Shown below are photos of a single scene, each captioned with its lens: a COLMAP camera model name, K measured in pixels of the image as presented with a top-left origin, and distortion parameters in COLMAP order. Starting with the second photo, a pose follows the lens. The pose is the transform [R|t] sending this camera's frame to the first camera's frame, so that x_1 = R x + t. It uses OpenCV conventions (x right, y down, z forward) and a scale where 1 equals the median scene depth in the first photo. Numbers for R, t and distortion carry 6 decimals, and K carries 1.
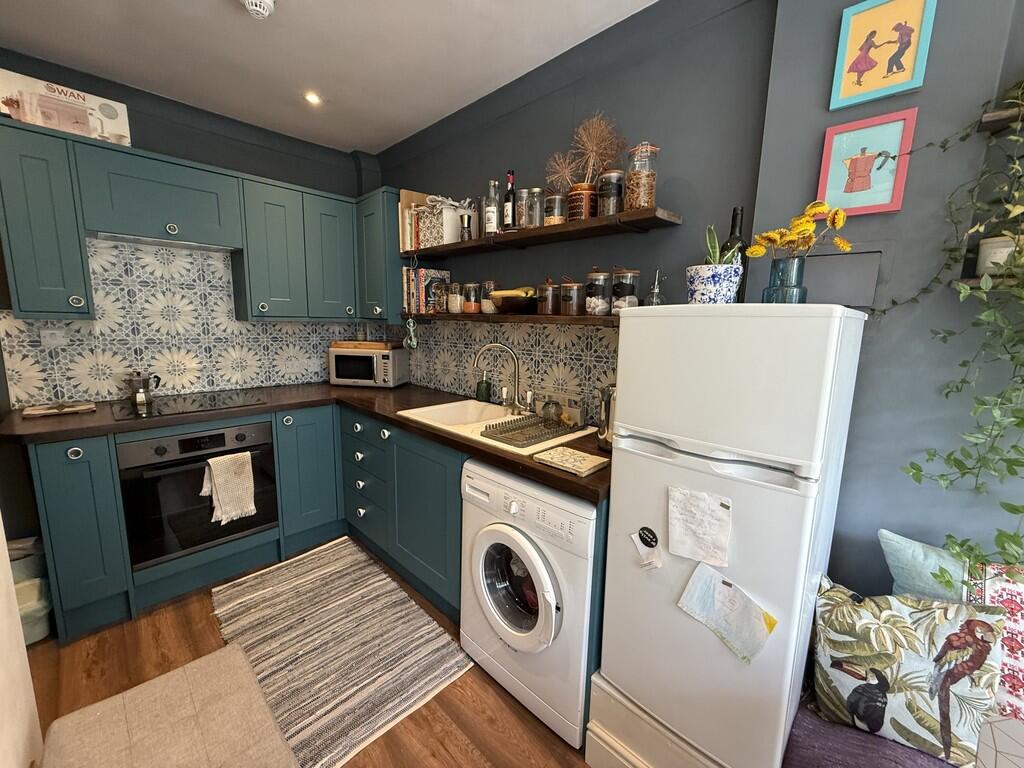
lens RADIAL K [[407.5, 0, 506.2], [0, 407.5, 381.3], [0, 0, 1]] dist [0.000294, -0.000012]
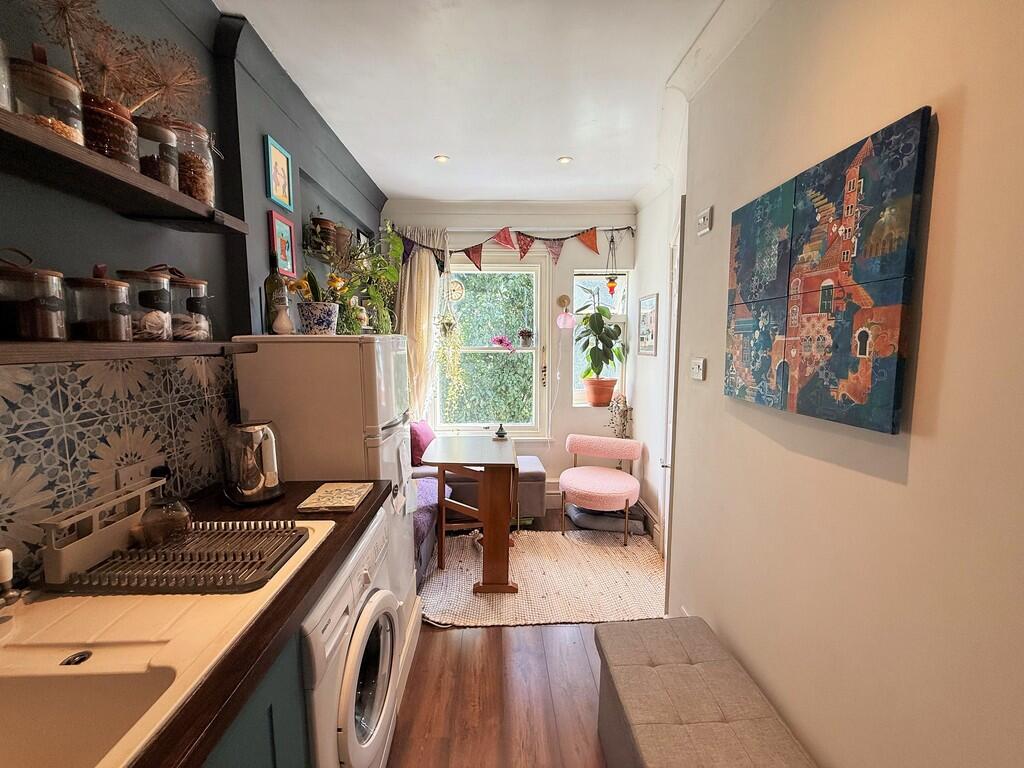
lens RADIAL K [[407.5, 0, 506.2], [0, 407.5, 381.3], [0, 0, 1]] dist [0.000294, -0.000012]
pose [[-0.716534, -0.088909, 0.691863, -0.496142], [0.096858, 0.969554, 0.224906, -0.157224], [-0.690795, 0.228165, -0.686107, 0.892383]]
